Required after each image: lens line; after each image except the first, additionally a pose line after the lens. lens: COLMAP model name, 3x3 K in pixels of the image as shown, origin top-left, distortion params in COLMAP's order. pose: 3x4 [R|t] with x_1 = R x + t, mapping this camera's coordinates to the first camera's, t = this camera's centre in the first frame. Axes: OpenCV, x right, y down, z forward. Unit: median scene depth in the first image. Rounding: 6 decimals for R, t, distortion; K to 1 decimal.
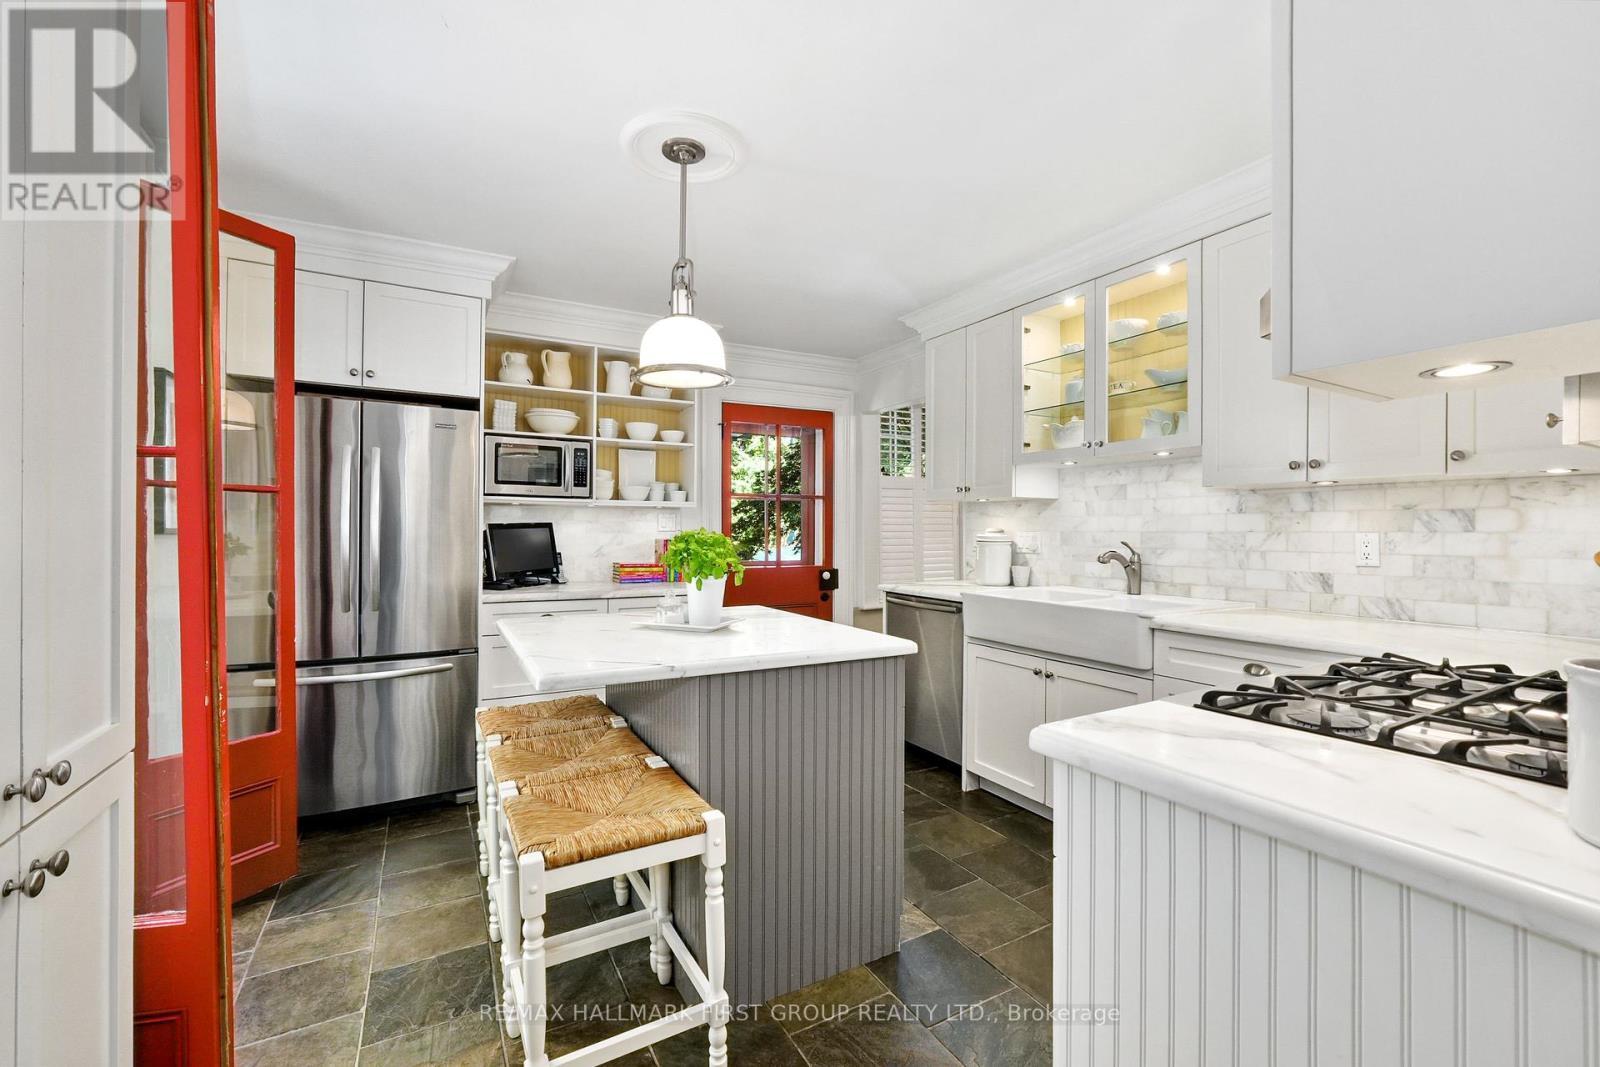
lens RADIAL K [[666.7, 0, 802.0], [0, 666.7, 531.0], [0, 0, 1]] dist [-0.012349, 0.000874]
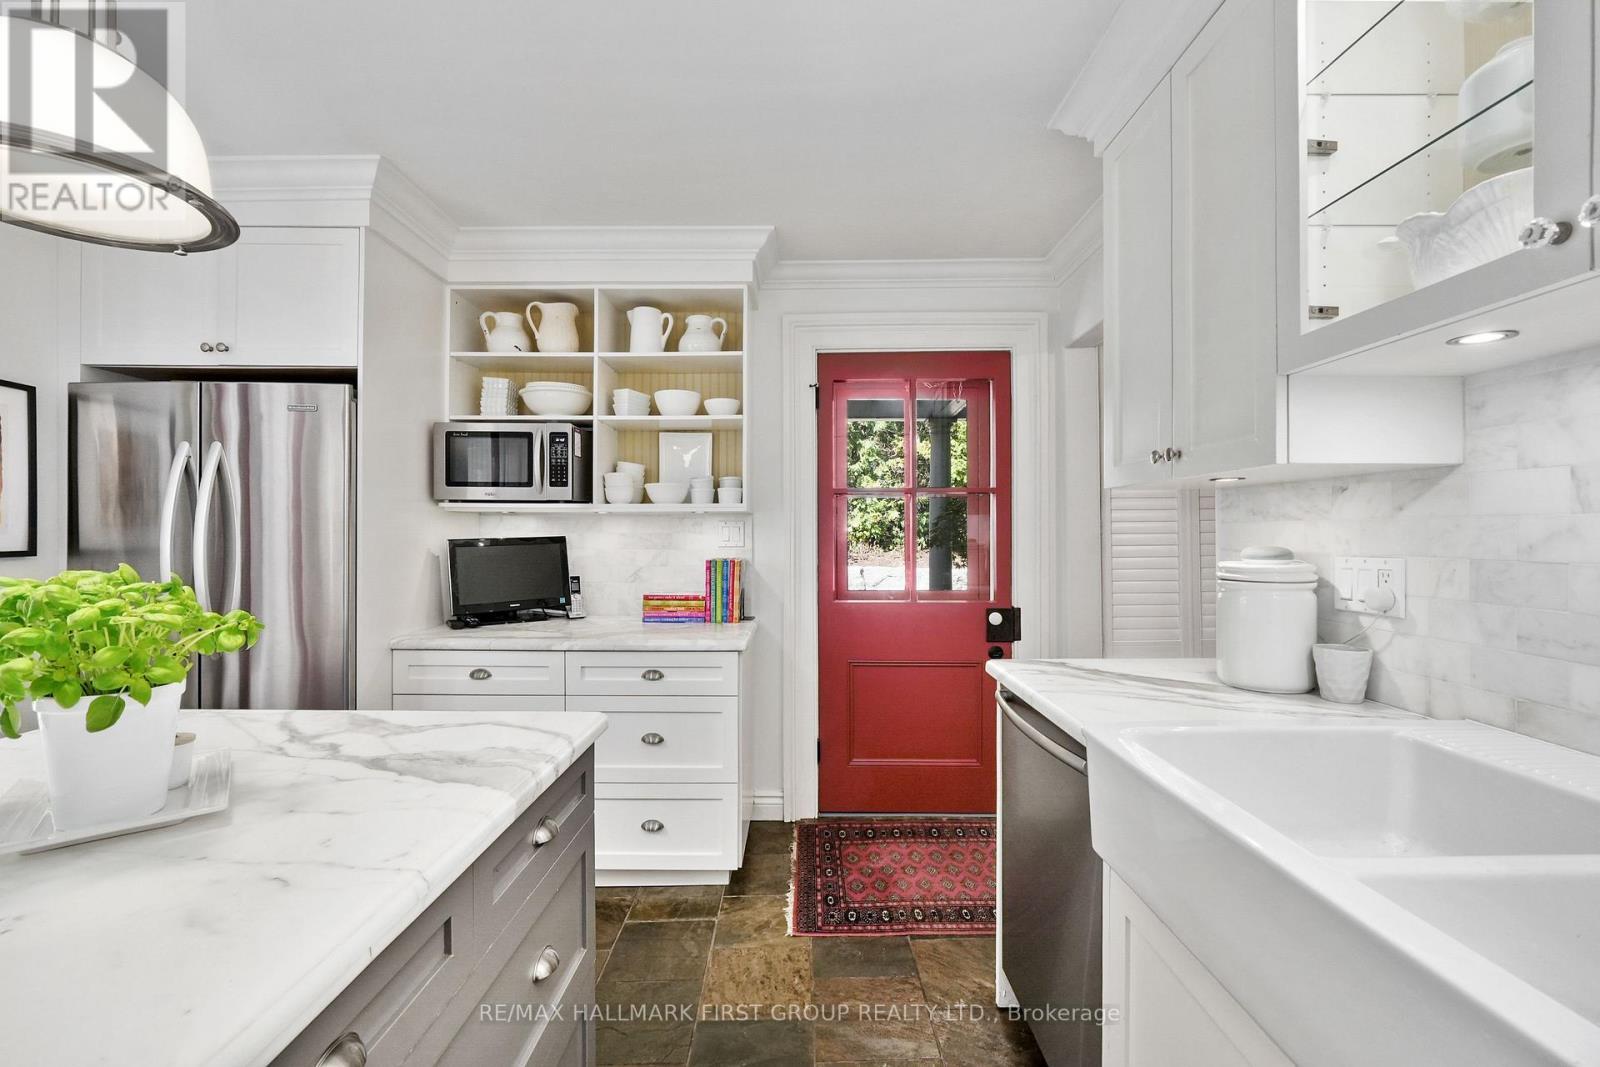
lens RADIAL K [[666.7, 0, 809.4], [0, 666.7, 538.1], [0, 0, 1]] dist [-0.012349, 0.000874]
pose [[0.876377, -0.003176, -0.481616, 0.229925], [0.005886, 0.999974, 0.004115, -0.012394], [0.481590, -0.006441, 0.876373, 0.491927]]
